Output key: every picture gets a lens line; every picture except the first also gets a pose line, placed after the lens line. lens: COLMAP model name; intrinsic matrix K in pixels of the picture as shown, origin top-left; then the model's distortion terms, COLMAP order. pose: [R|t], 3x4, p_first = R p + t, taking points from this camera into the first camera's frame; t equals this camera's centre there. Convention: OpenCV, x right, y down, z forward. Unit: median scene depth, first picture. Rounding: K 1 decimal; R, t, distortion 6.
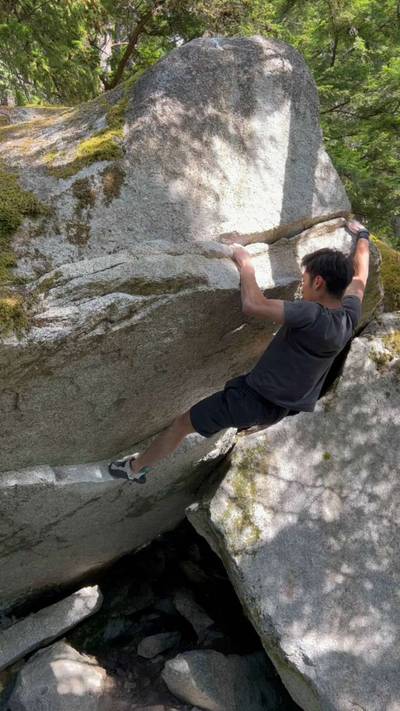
lens RADIAL K [[583.5, 0, 201.1], [0, 583.5, 354.8], [0, 0, 1]] dist [0.062520, -0.072426]
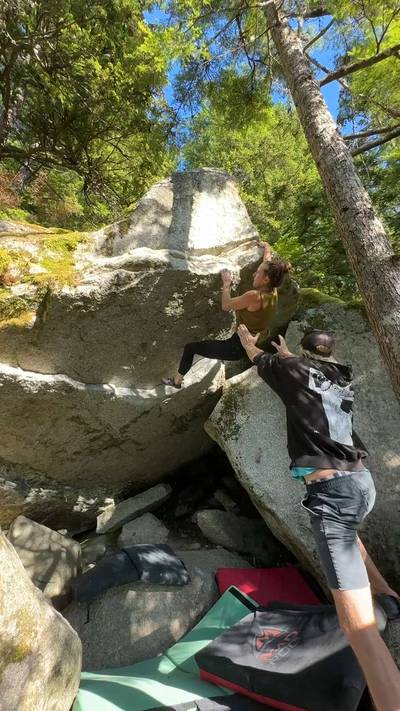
lens RADIAL K [[323.5, 0, 201.4], [0, 323.5, 353.6], [0, 0, 1]] dist [-0.002694, 0.001861]
pose [[0.976796, -0.105399, -0.186441, 0.284418], [0.072595, 0.981930, -0.174765, 0.365649], [0.201492, 0.157175, 0.966797, 0.023921]]
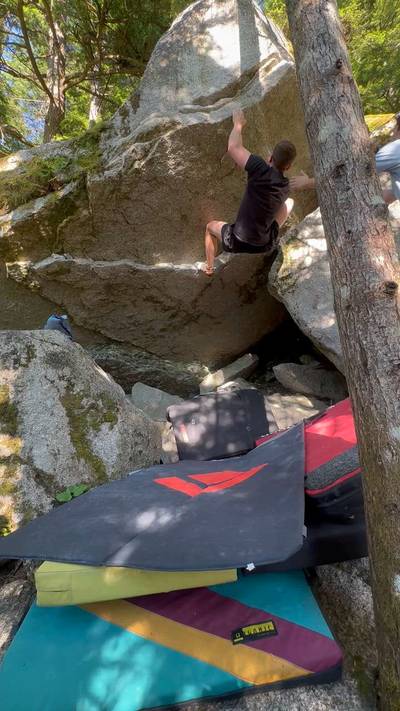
lens RADIAL K [[323.5, 0, 199.9], [0, 323.5, 354.3], [0, 0, 1]] dist [-0.002694, 0.001861]
pose [[0.809349, -0.163891, -0.563998, 0.561540], [0.221106, 0.974654, 0.034070, 0.626224], [0.544120, -0.152278, 0.825073, 0.014319]]
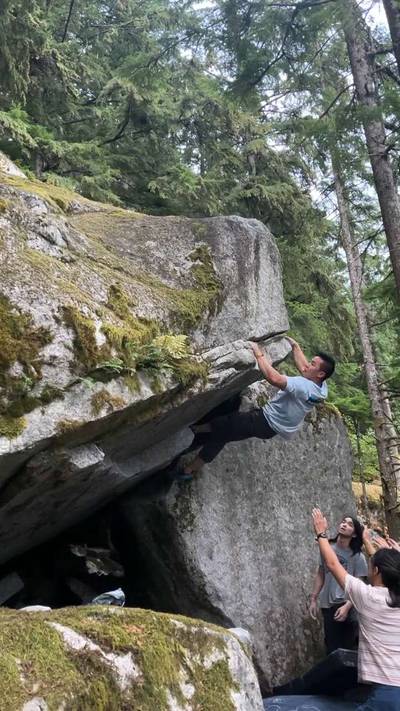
lens RADIAL K [[604.9, 0, 198.2], [0, 604.9, 355.9], [0, 0, 1]] dist [0.107228, -0.165330]
pose [[0.848566, 0.152577, 0.506612, -1.129519], [-0.126511, 0.988254, -0.085731, 0.031185], [-0.513742, 0.008657, 0.857901, -0.550816]]
